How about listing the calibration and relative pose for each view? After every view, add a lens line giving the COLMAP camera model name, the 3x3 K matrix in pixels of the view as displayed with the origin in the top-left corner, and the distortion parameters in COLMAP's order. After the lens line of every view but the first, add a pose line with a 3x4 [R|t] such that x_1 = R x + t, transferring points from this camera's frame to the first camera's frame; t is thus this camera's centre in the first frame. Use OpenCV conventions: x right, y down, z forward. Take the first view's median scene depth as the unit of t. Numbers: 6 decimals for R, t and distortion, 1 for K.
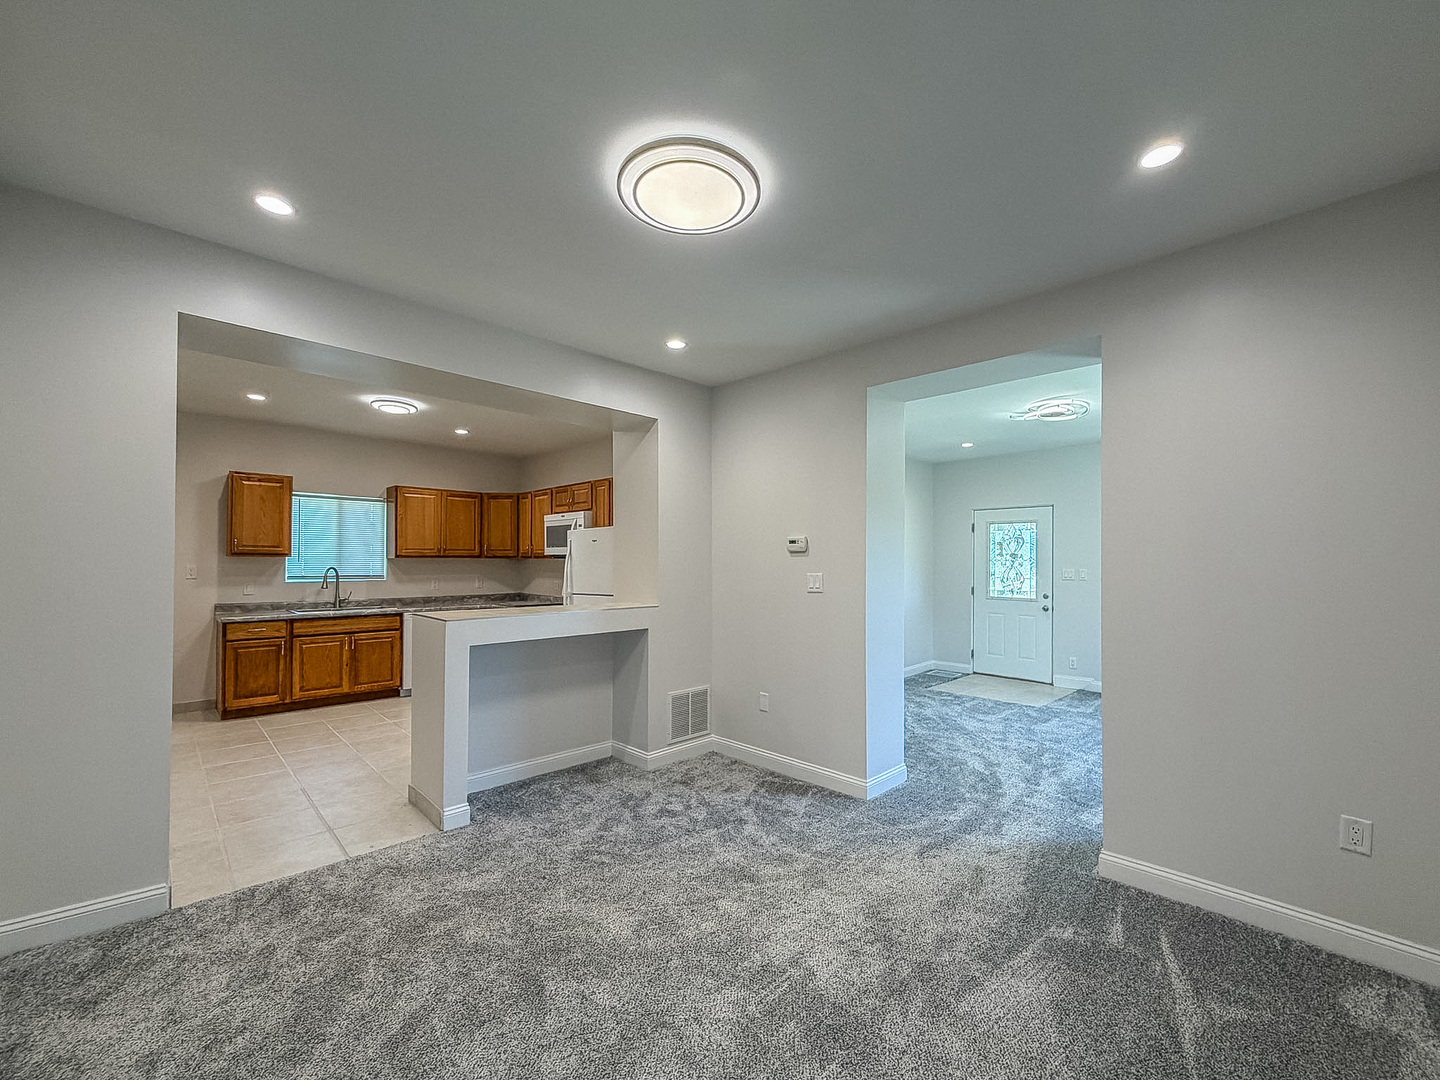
lens RADIAL K [[528.3, 0, 674.4], [0, 528.3, 557.7], [0, 0, 1]] dist [0.000200, 0.000047]
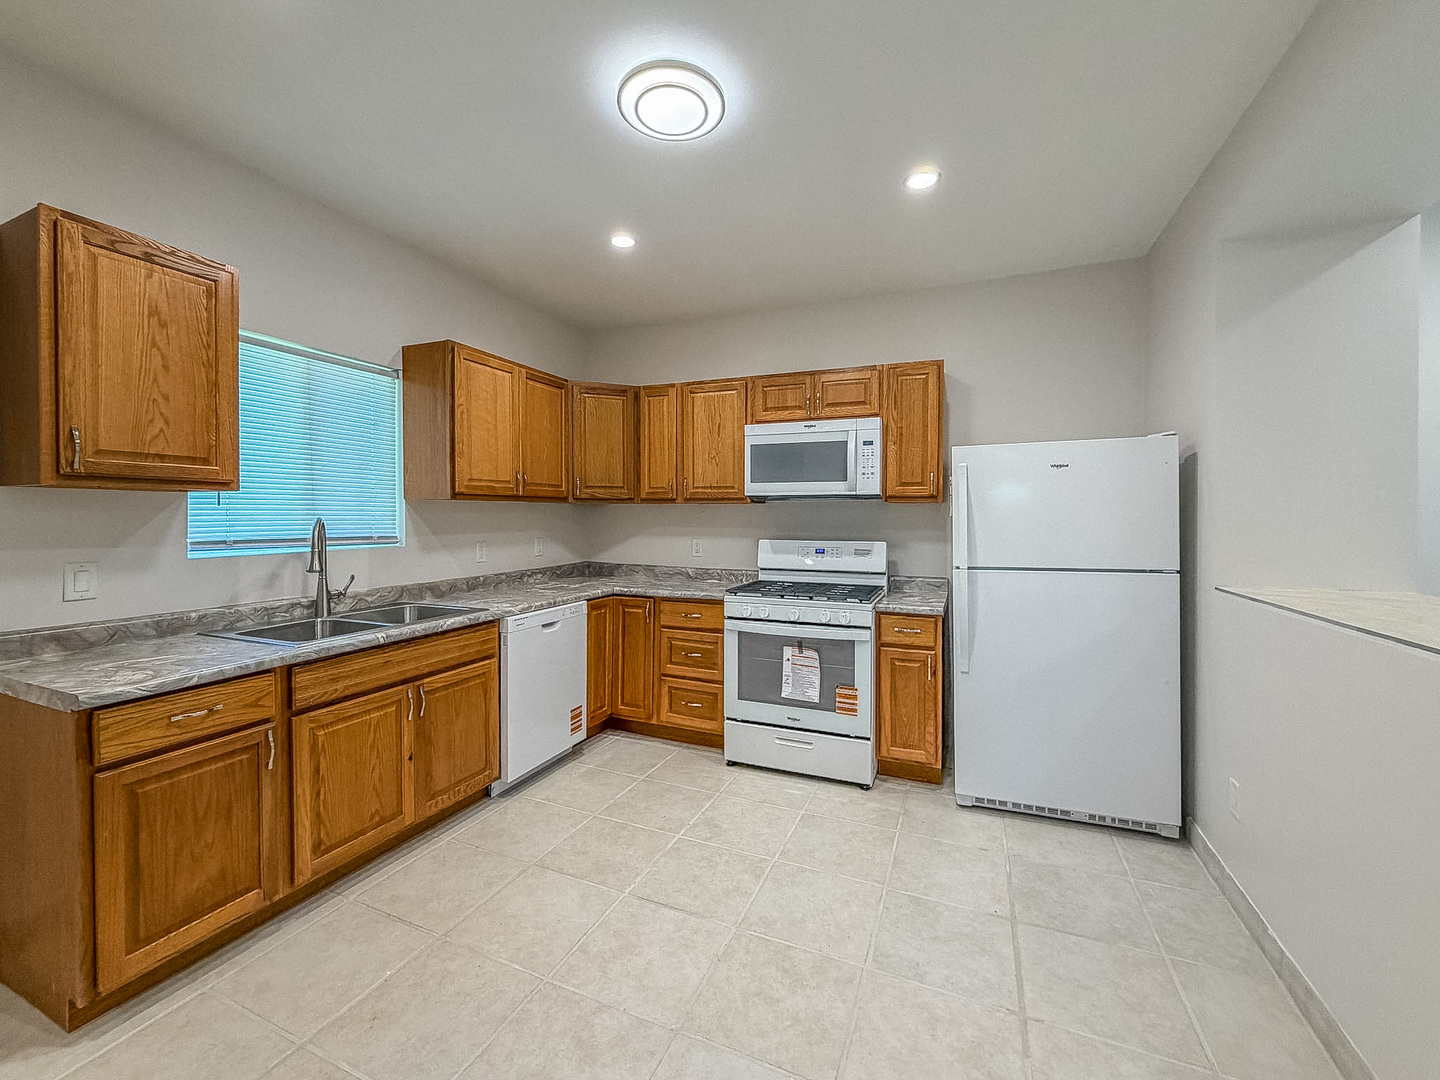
lens RADIAL K [[580.9, 0, 741.6], [0, 580.9, 522.8], [0, 0, 1]] dist [-0.001438, -0.000203]
pose [[0.924712, -0.005596, 0.380626, -0.569976], [-0.004140, 0.999685, 0.024756, 0.009745], [-0.380644, -0.024467, 0.924398, 0.507412]]
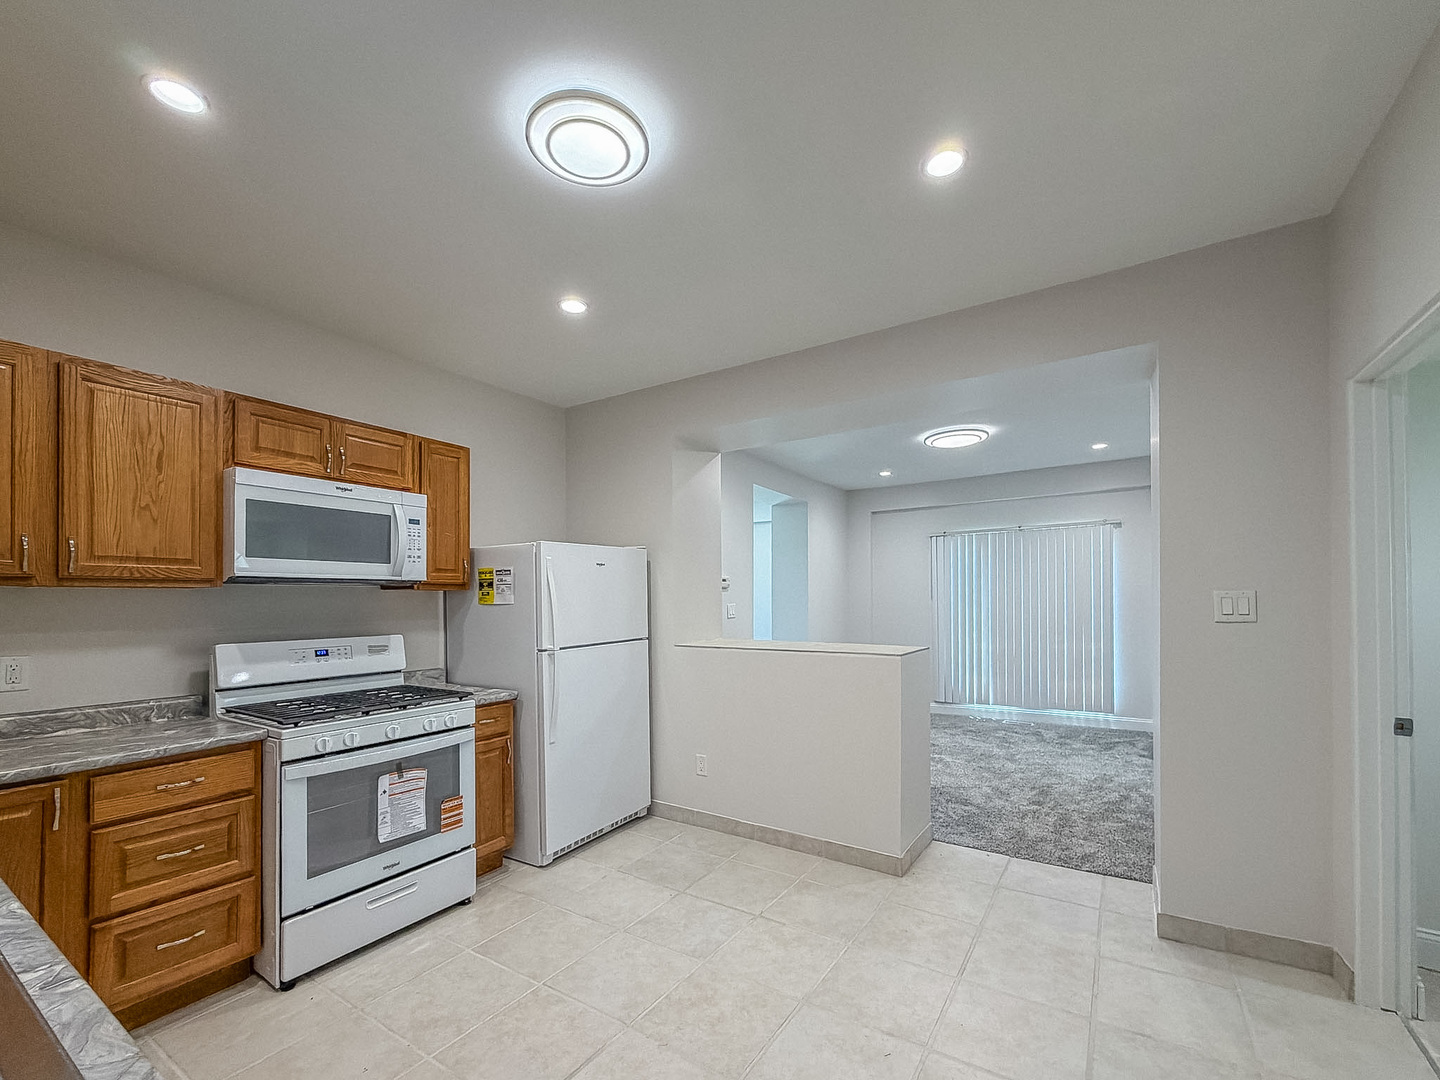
lens RADIAL K [[619.8, 0, 715.4], [0, 619.8, 594.0], [0, 0, 1]] dist [-0.000497, -0.000040]
pose [[-0.195633, 0.005099, 0.980664, -0.843502], [-0.006270, 0.999960, -0.006450, 0.008849], [-0.980657, -0.007410, -0.195593, 0.887252]]
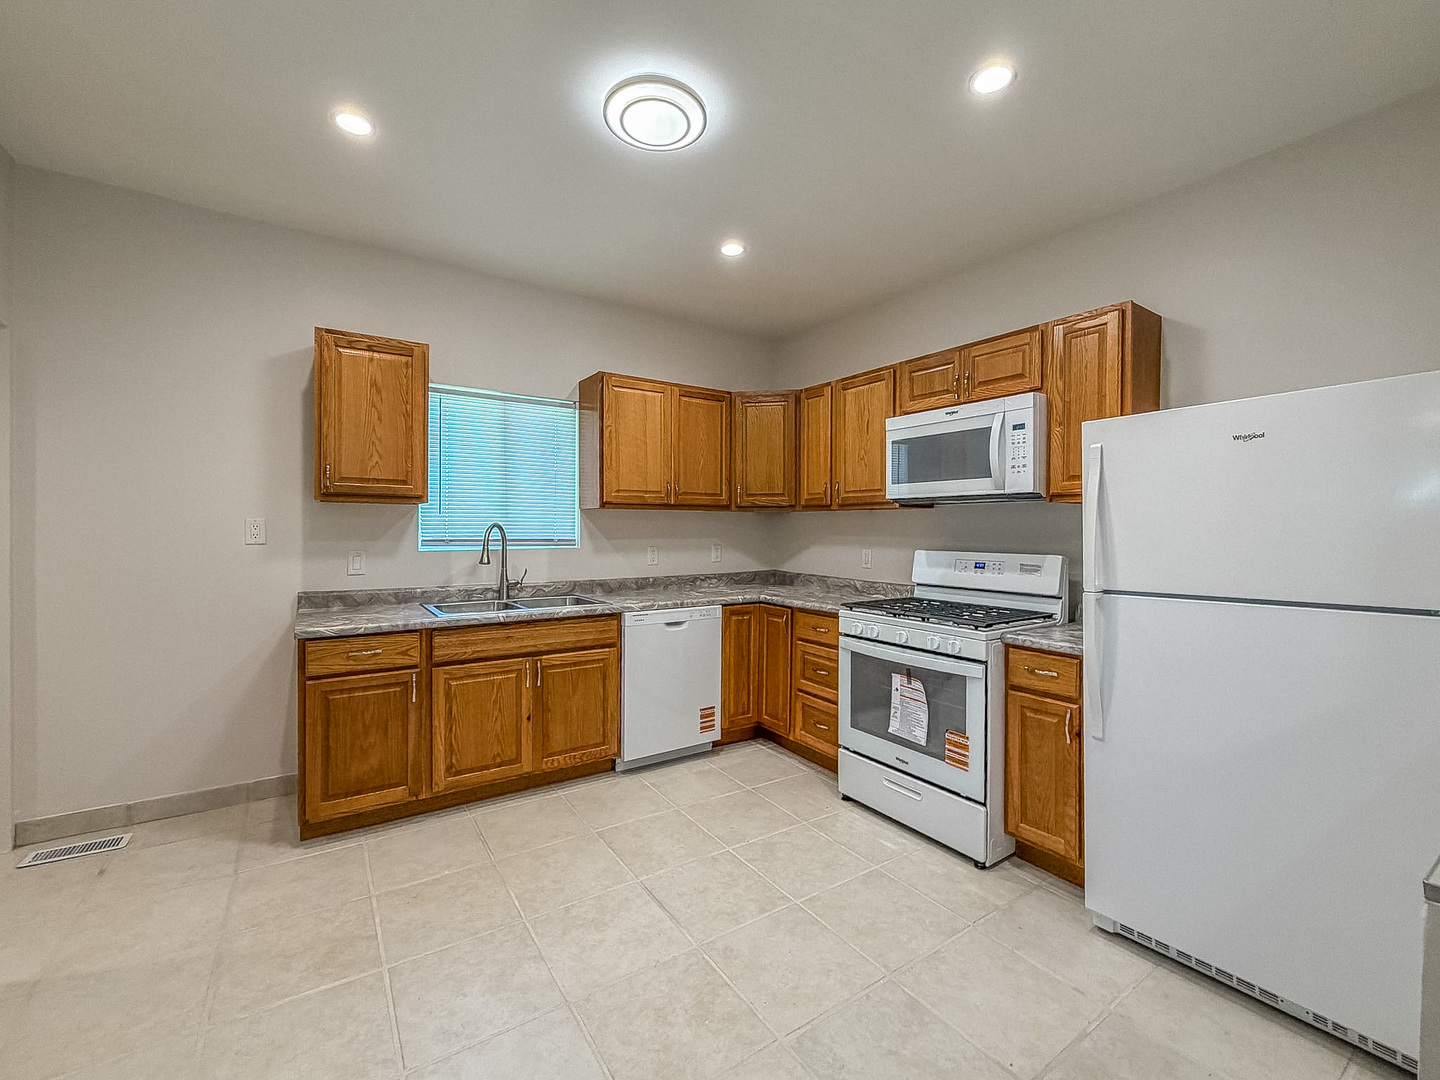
lens RADIAL K [[607.2, 0, 707.7], [0, 607.2, 530.0], [0, 0, 1]] dist [0.000780, 0.000111]
pose [[0.981462, 0.001265, -0.191652, -0.354131], [0.001597, 0.999890, 0.014778, 0.017488], [0.191650, -0.014810, 0.981352, 0.485074]]
